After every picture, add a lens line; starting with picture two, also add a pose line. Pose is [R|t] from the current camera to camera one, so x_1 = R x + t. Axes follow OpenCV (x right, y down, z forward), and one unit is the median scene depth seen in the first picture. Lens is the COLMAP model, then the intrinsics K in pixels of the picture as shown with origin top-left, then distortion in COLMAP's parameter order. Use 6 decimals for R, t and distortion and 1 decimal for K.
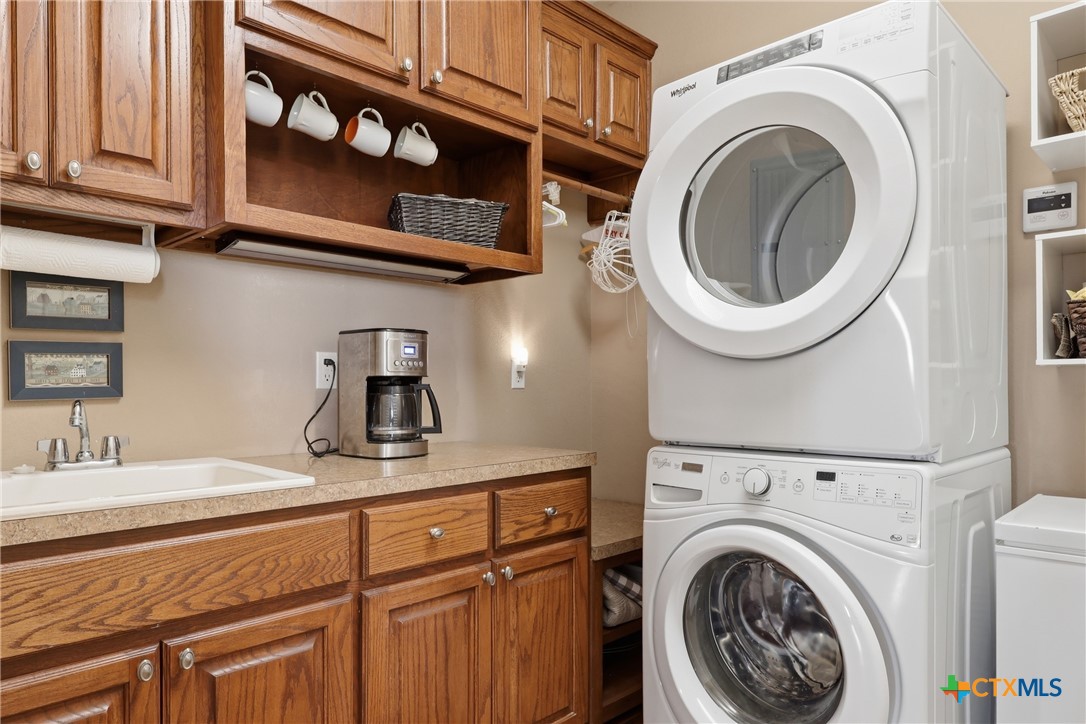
lens RADIAL K [[700.8, 0, 541.6], [0, 700.8, 385.3], [0, 0, 1]] dist [-0.001549, 0.003251]
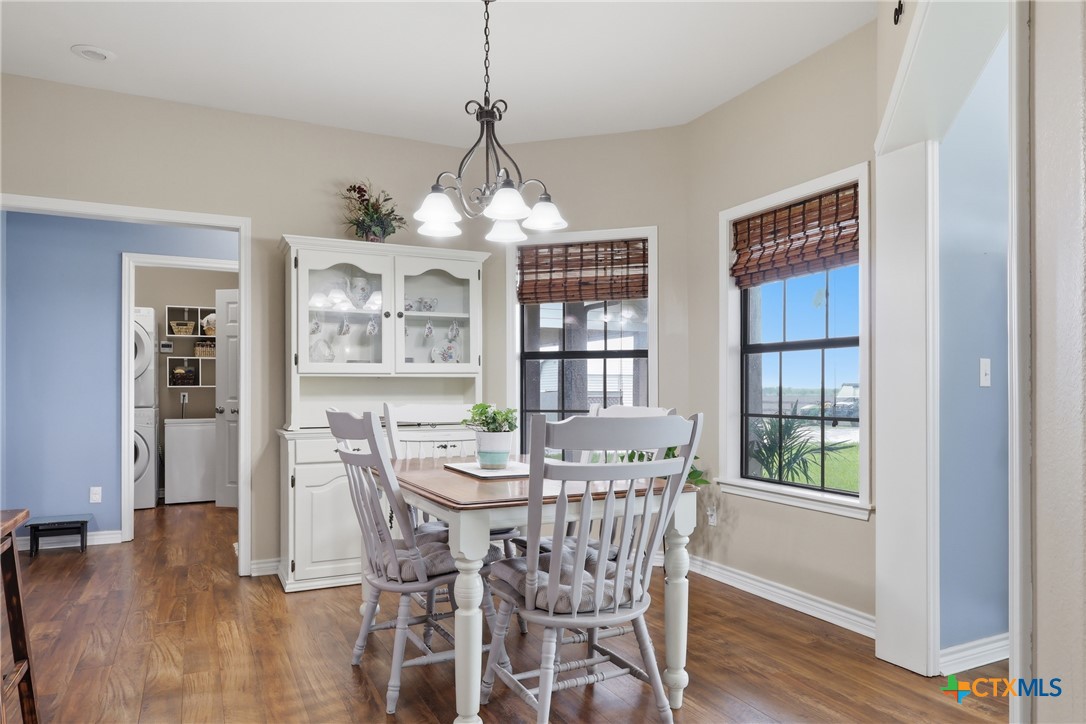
lens RADIAL K [[683.7, 0, 539.5], [0, 683.7, 382.0], [0, 0, 1]] dist [-0.001852, -0.000568]
pose [[0.318942, 0.007044, 0.947748, -2.218438], [0.004403, 0.999951, -0.008914, -0.013396], [-0.947764, 0.007016, 0.318895, -2.182961]]
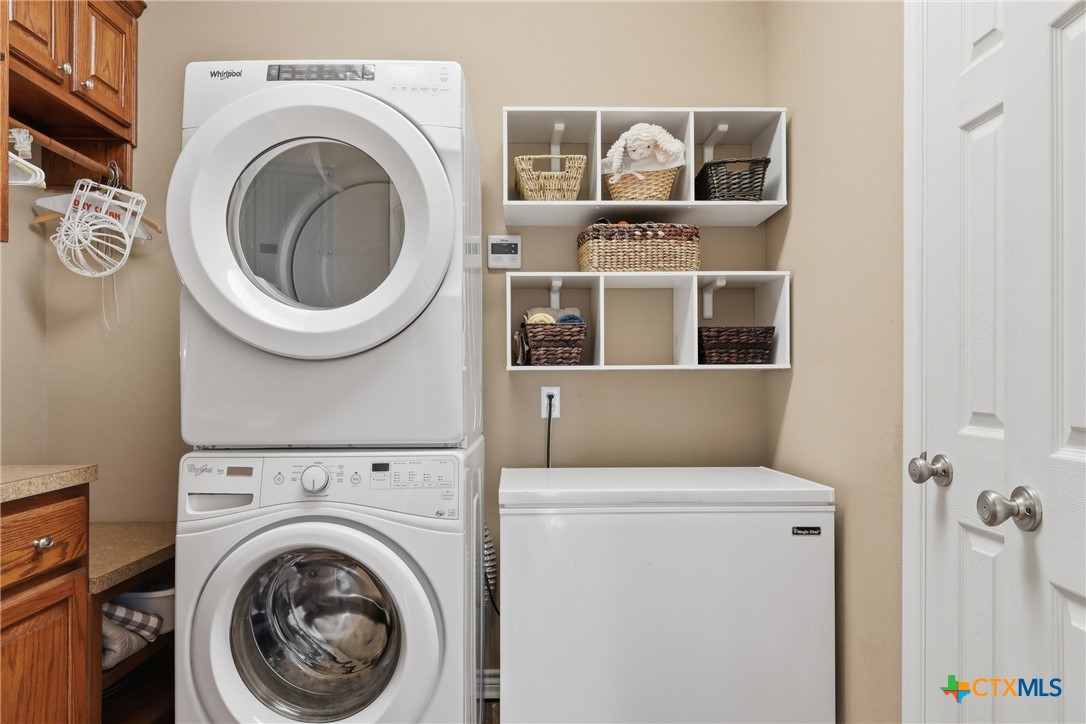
lens RADIAL K [[683.7, 0, 539.5], [0, 683.7, 382.0], [0, 0, 1]] dist [-0.001852, -0.000568]
pose [[0.694873, 0.004062, 0.719121, -0.158439], [0.000493, 0.999981, -0.006124, 0.001067], [-0.719133, 0.004610, 0.694857, 0.051973]]
